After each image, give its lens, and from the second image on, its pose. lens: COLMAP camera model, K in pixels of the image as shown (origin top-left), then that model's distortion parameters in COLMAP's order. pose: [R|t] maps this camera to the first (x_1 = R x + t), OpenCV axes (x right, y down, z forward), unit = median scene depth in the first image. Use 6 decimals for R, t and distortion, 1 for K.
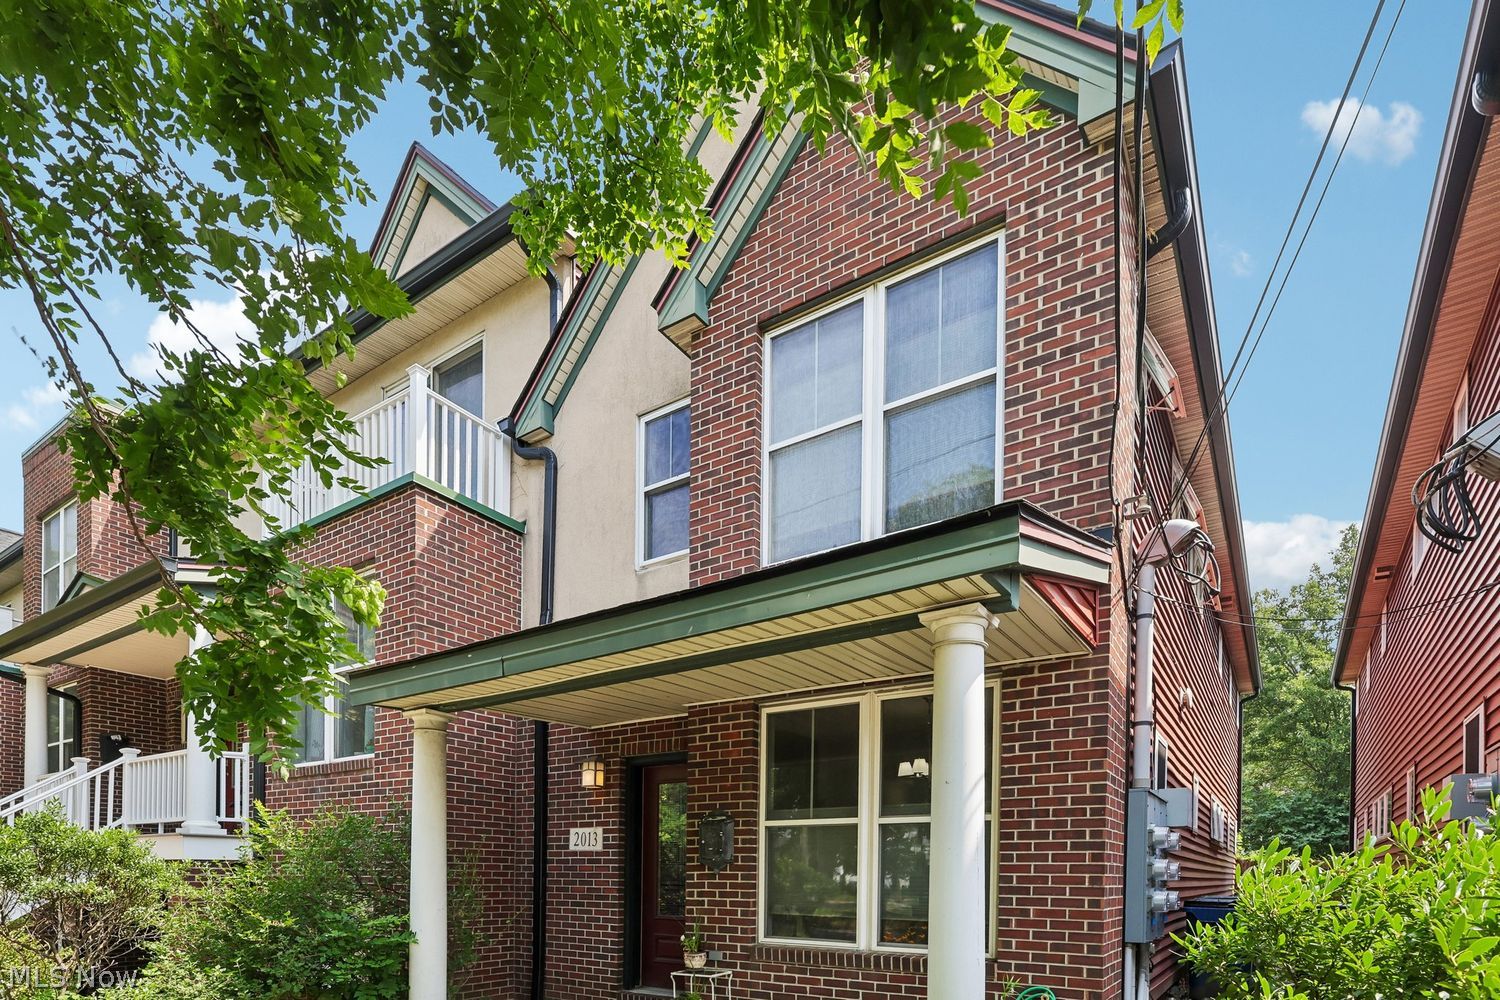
lens RADIAL K [[708.0, 0, 747.8], [0, 708.0, 517.7], [0, 0, 1]] dist [-0.001269, -0.000551]
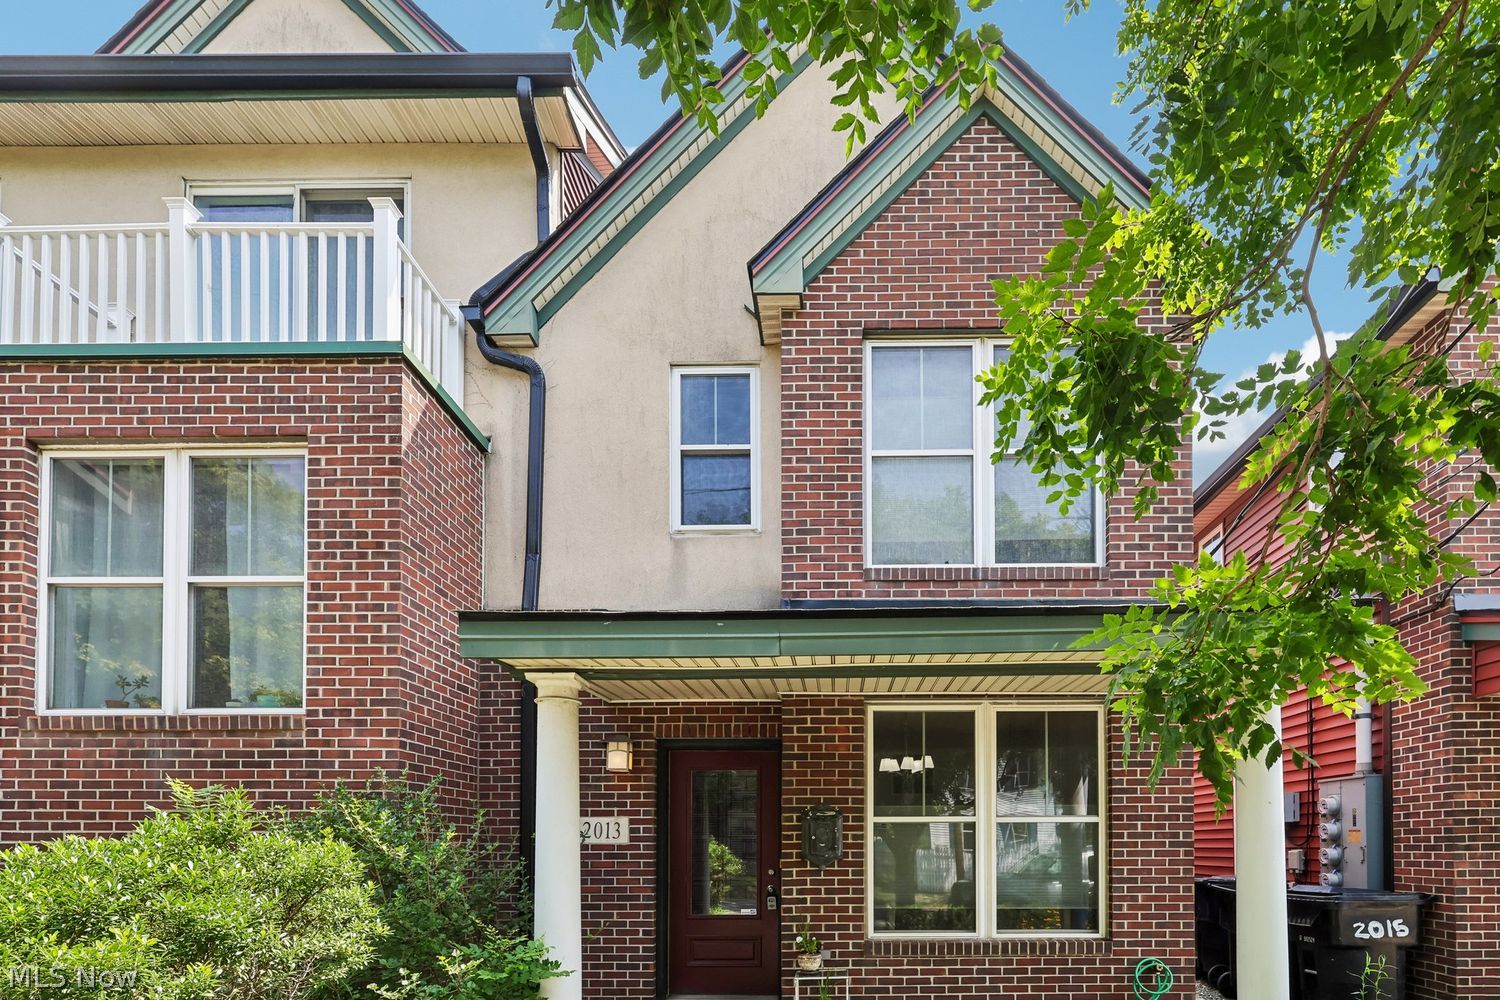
lens RADIAL K [[690.2, 0, 750.6], [0, 690.2, 489.9], [0, 0, 1]] dist [-0.002702, -0.000018]
pose [[0.840105, 0.236366, 0.488215, -0.687353], [-0.234379, 0.969885, -0.066253, 0.073056], [-0.489172, -0.058768, 0.870205, 0.233153]]
